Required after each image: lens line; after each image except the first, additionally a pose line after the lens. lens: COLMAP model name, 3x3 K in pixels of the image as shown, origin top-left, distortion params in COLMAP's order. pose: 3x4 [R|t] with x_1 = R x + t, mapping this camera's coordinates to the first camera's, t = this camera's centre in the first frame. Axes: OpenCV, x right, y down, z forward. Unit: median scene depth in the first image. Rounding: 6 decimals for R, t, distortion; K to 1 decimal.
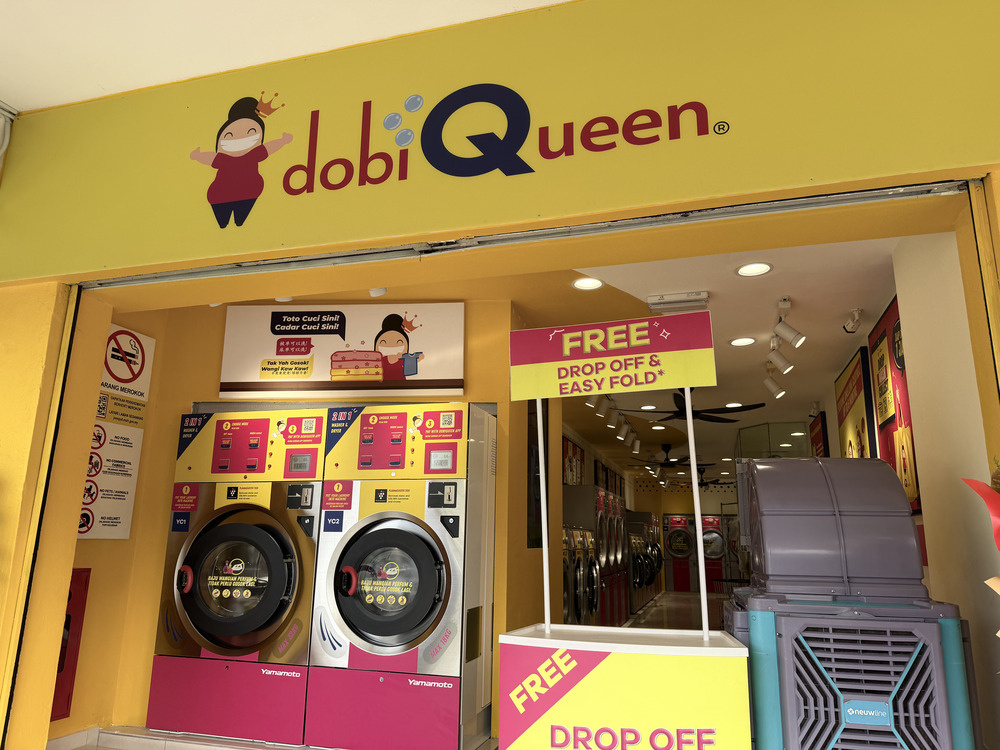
lens RADIAL K [[700.2, 0, 500.9], [0, 700.2, 379.5], [0, 0, 1]] dist [0.058266, -0.019609]
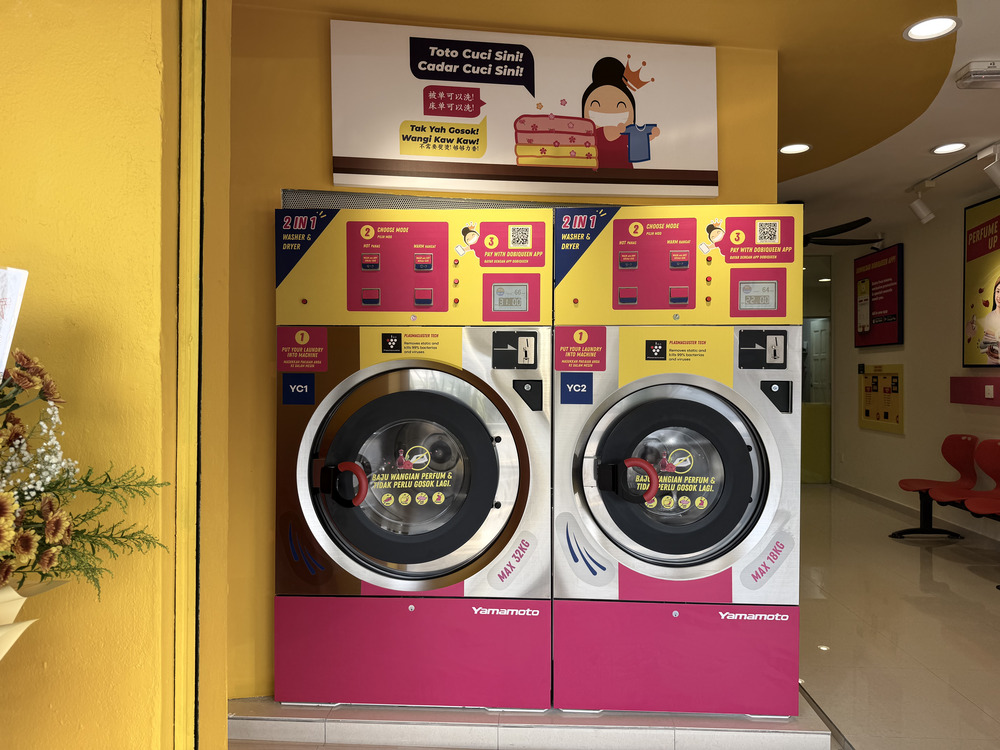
lens RADIAL K [[700.2, 0, 498.8], [0, 700.2, 373.5], [0, 0, 1]] dist [0.058266, -0.019609]
pose [[0.972002, -0.015249, 0.234477, -0.434019], [-0.040909, 0.971670, 0.232775, 0.040040], [-0.231383, -0.235850, 0.943841, 0.395240]]
